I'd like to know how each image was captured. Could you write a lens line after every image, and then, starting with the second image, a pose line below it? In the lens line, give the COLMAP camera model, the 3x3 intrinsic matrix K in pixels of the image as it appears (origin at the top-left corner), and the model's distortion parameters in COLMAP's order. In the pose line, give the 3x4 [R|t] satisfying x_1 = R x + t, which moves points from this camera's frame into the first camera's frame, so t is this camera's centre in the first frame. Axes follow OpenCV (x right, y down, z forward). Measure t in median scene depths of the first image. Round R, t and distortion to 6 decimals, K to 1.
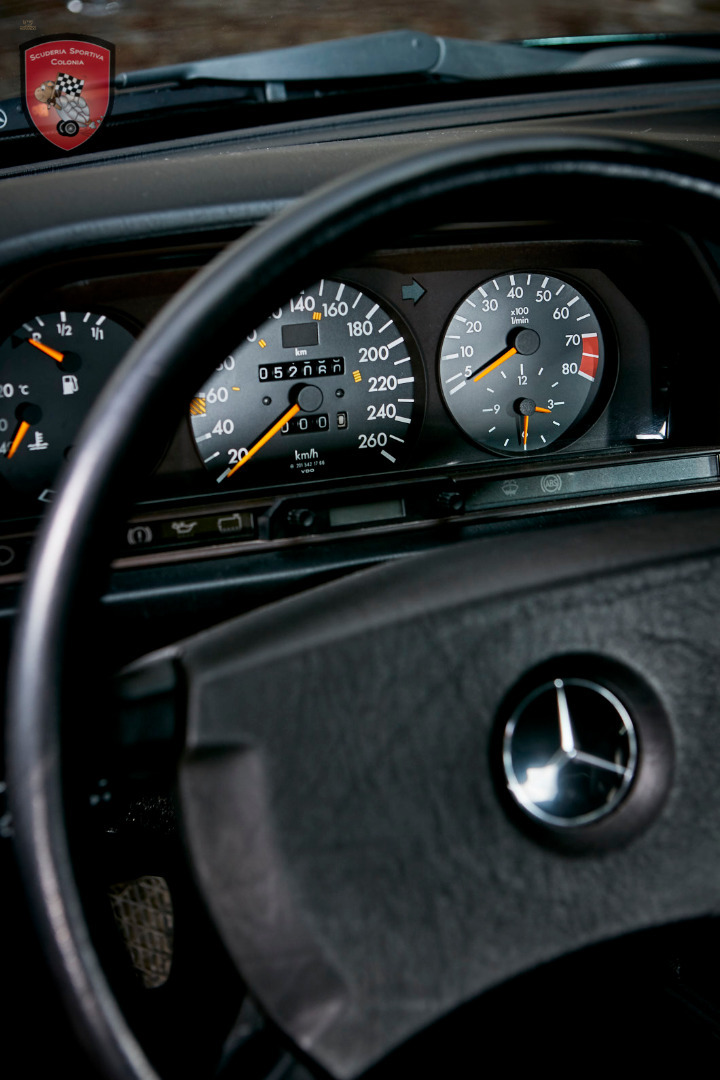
lens RADIAL K [[2134.3, 0, 358.3], [0, 2134.3, 546.7], [0, 0, 1]] dist [0.115082, 0.000000]
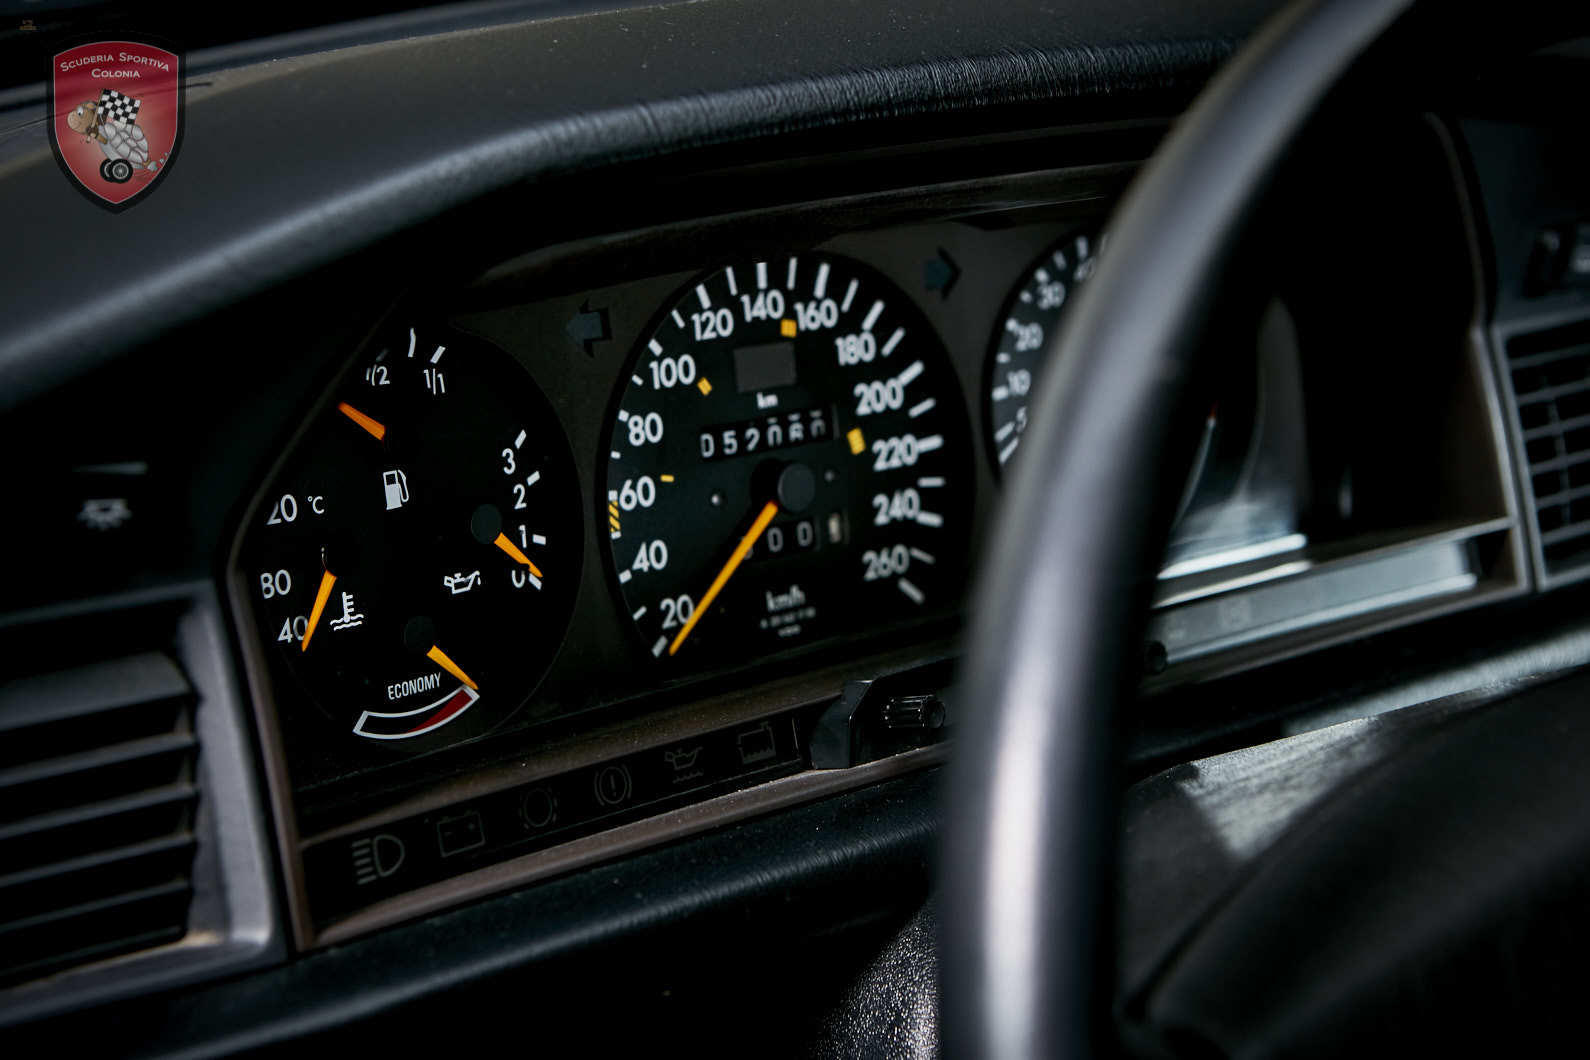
lens RADIAL K [[3142.2, 0, 797.8], [0, 3142.2, 518.3], [0, 0, 1]] dist [0.115082, 0.000000]
pose [[0.943129, -0.080558, 0.322519, -0.263322], [0.109204, 0.991430, -0.071704, -0.008194], [-0.313979, 0.102846, 0.943843, 0.289593]]
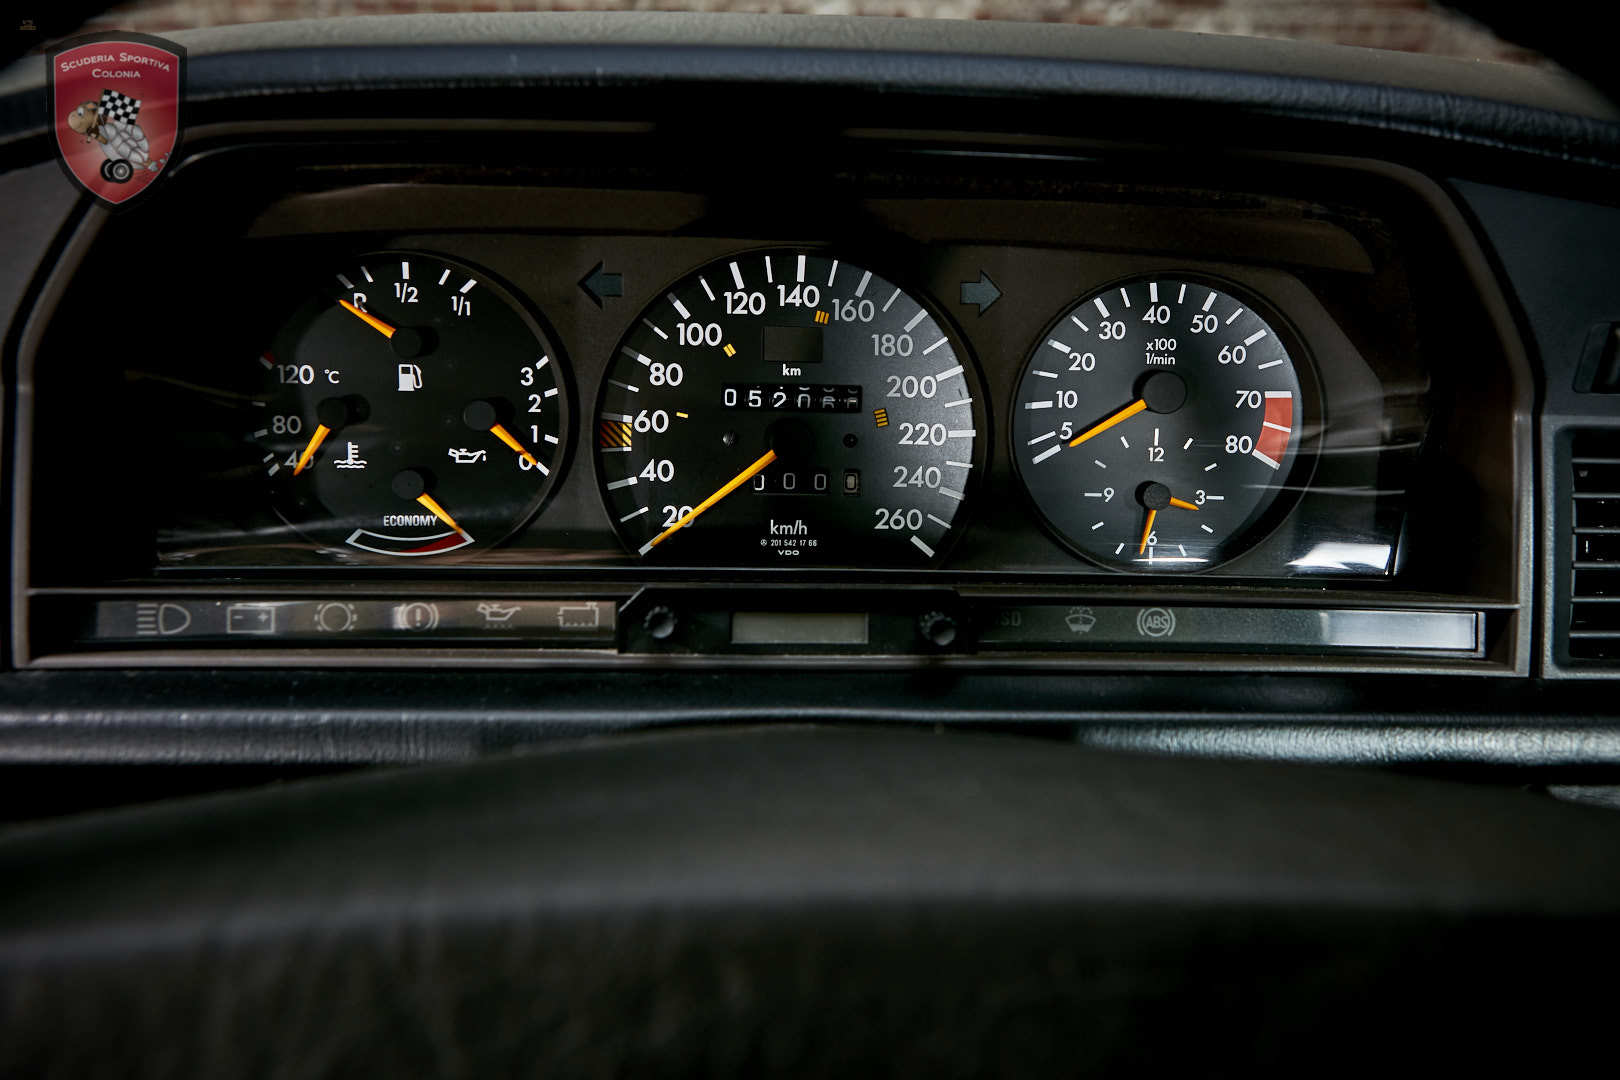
lens RADIAL K [[1388.0, 0, 832.5], [0, 1388.0, 587.1], [0, 0, 1]] dist [0.019577, 0.010986]
pose [[0.938945, 0.127711, -0.319488, 0.128419], [-0.132637, 0.991144, 0.006391, -0.029687], [0.317475, 0.036375, 0.947569, 0.600943]]
